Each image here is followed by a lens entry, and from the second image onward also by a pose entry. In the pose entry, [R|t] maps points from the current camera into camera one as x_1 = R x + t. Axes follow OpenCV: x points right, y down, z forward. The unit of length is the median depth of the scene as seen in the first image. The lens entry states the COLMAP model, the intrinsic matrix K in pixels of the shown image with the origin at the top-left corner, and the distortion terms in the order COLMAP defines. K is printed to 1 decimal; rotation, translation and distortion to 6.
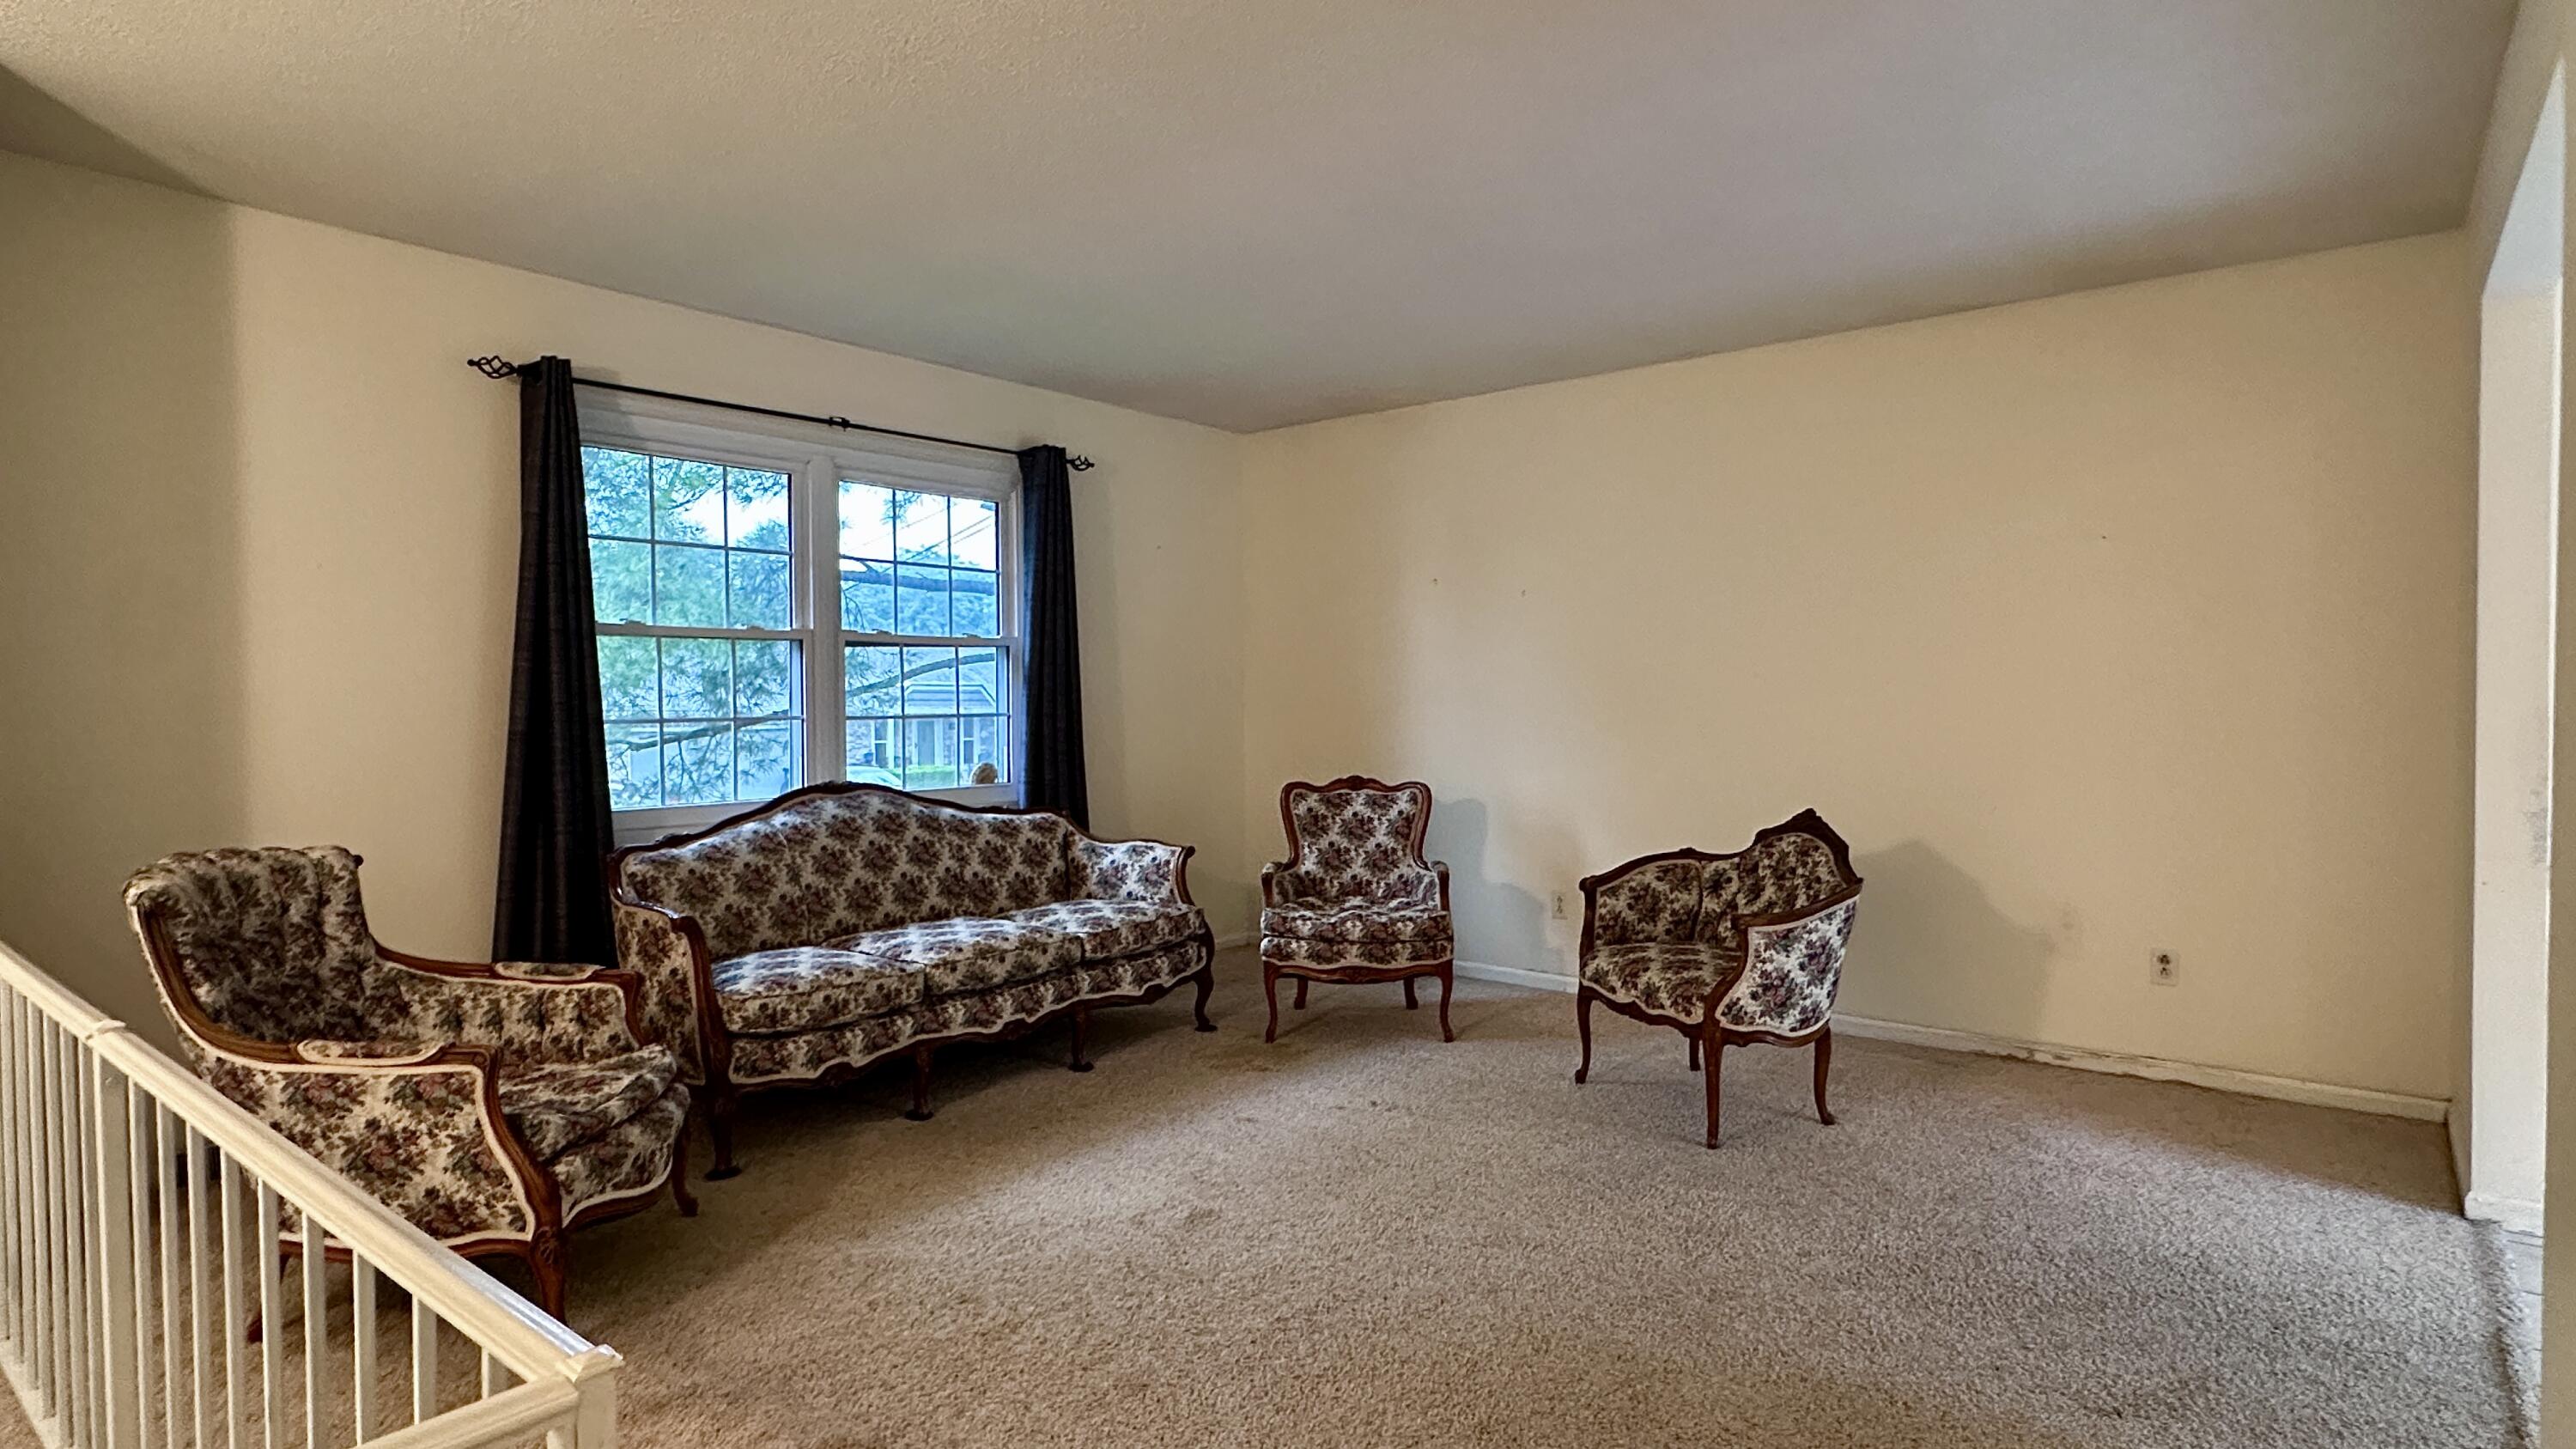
lens RADIAL K [[1324.5, 0, 1295.2], [0, 1324.5, 726.7], [0, 0, 1]] dist [0.000378, -0.000741]
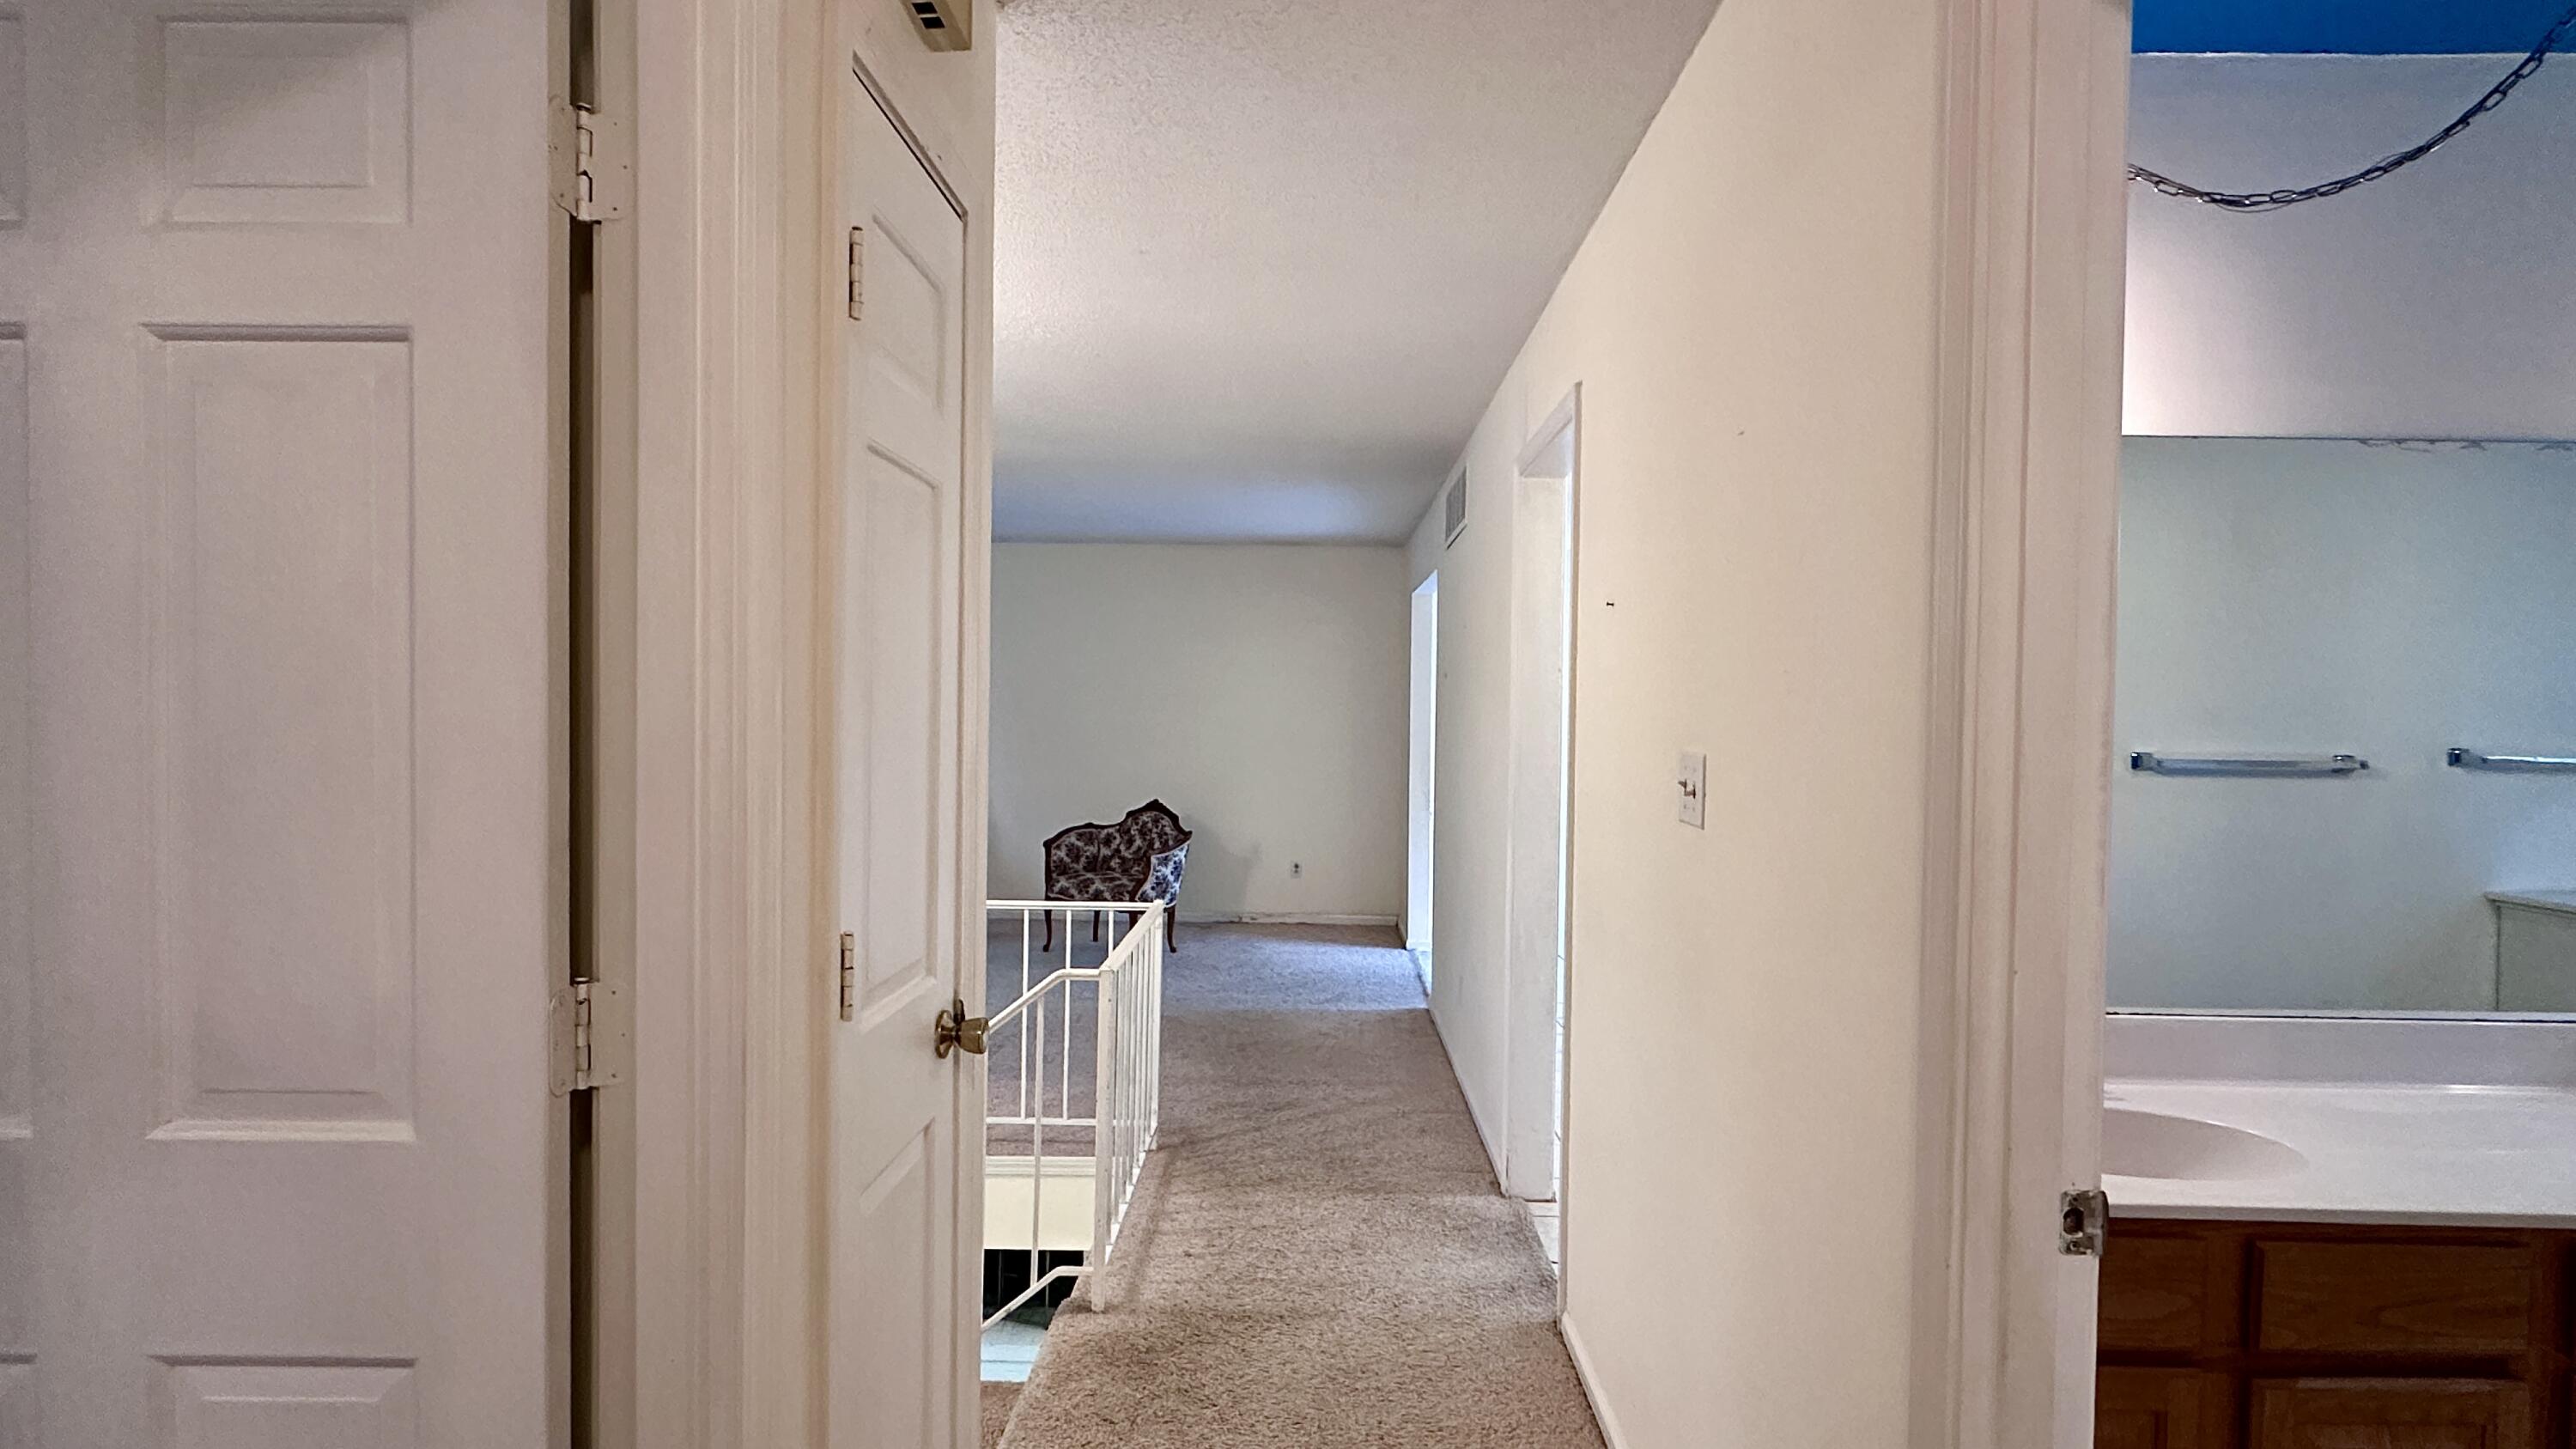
lens RADIAL K [[1324.5, 0, 1289.0], [0, 1324.5, 728.6], [0, 0, 1]] dist [0.000378, -0.000741]
pose [[0.790197, 0.010571, 0.612762, -0.651242], [-0.006164, 0.999938, -0.009303, -0.025056], [-0.612822, 0.003574, 0.790213, -0.663238]]
